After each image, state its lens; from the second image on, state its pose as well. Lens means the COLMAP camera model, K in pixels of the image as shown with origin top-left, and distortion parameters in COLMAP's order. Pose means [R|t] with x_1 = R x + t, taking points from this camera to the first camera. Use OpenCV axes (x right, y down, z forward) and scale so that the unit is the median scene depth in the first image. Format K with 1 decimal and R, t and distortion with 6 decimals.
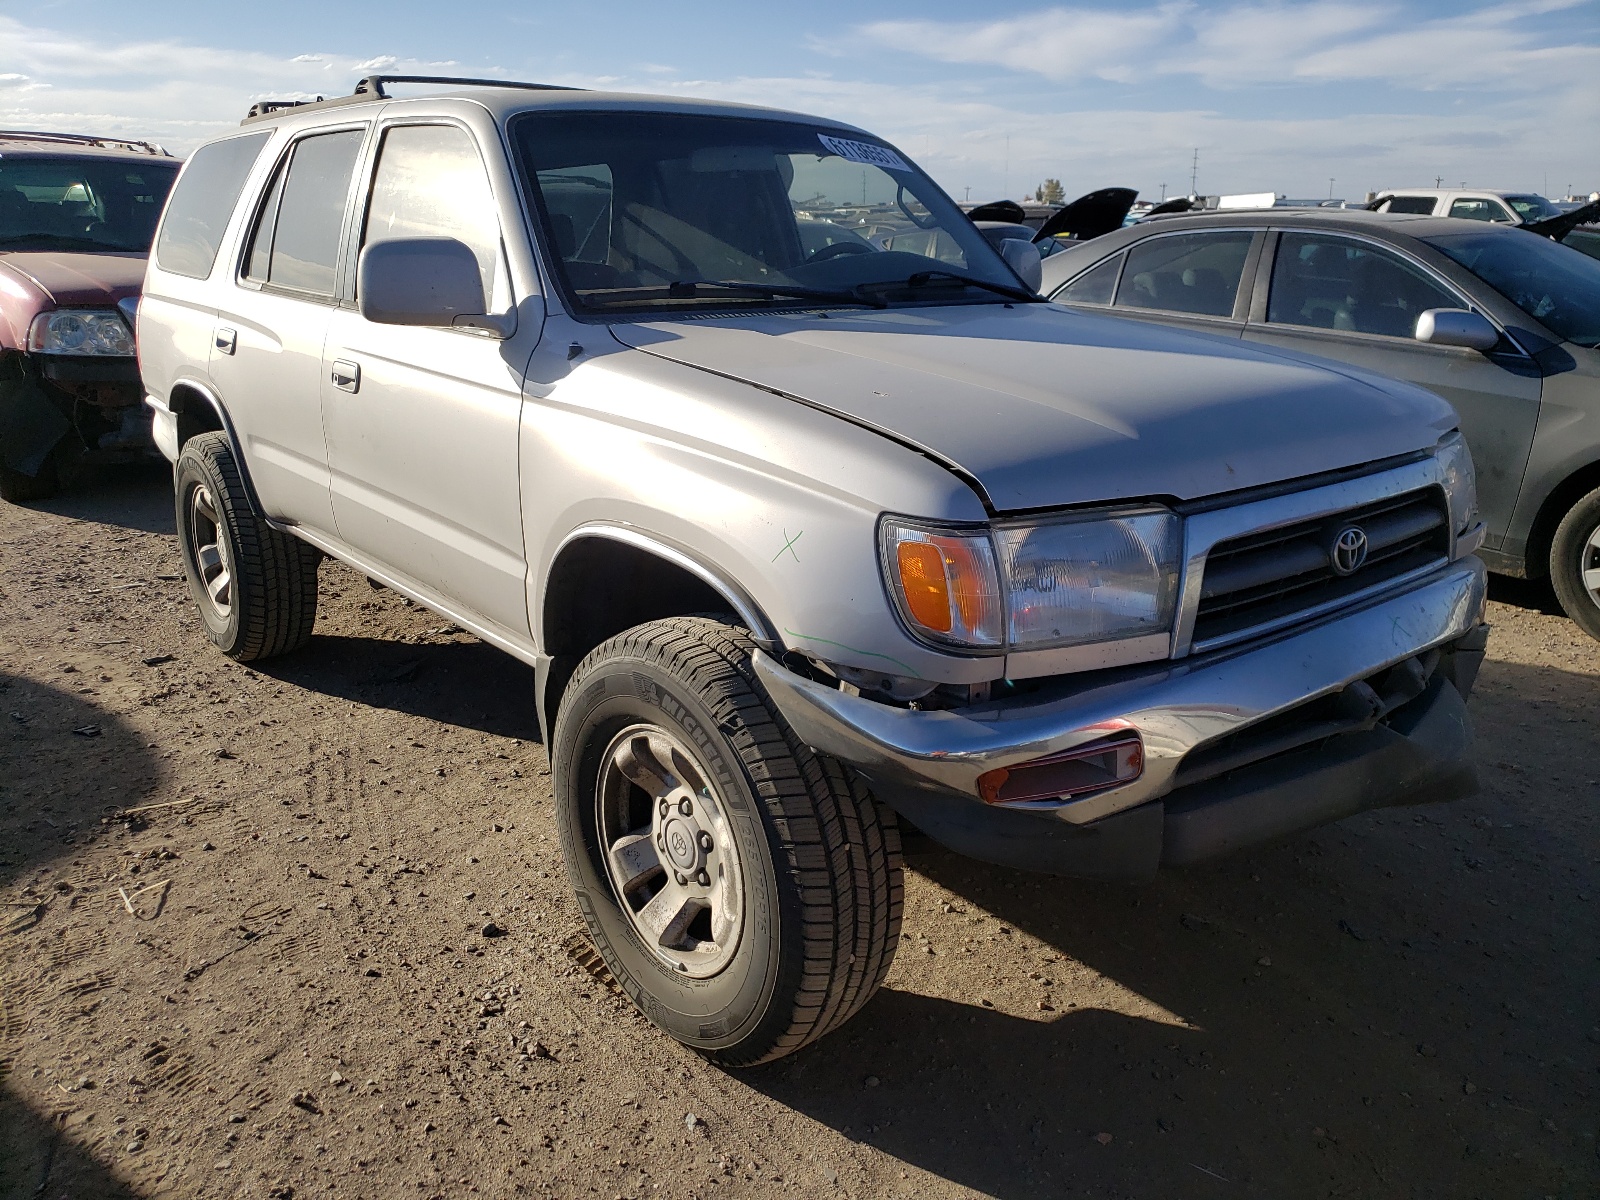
lens RADIAL K [[1200.6, 0, 798.7], [0, 1200.6, 517.1], [0, 0, 1]] dist [0.011677, 0.003026]
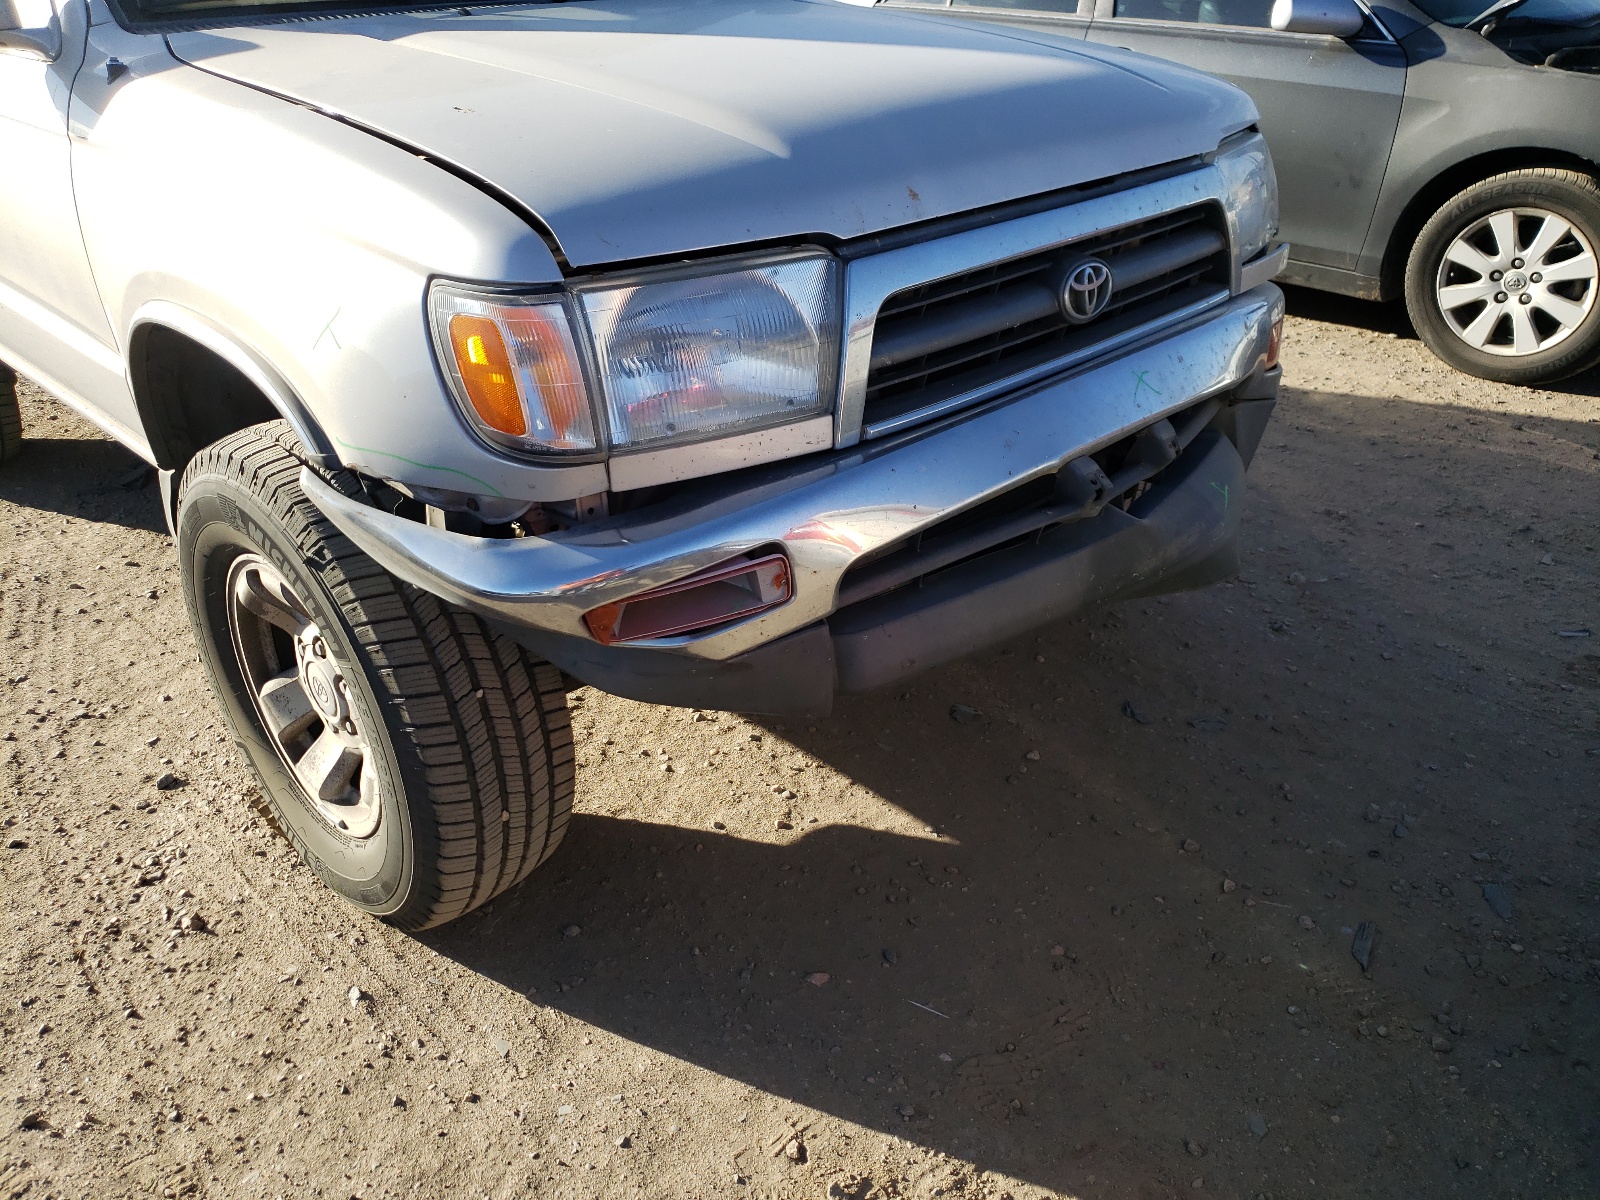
lens RADIAL K [[1200.6, 0, 798.7], [0, 1200.6, 517.1], [0, 0, 1]] dist [0.011677, 0.003026]
pose [[0.996677, -0.063228, 0.051348, 0.200040], [0.051298, 0.976941, 0.207253, -0.000995], [-0.063268, -0.203930, 0.976939, 0.191106]]
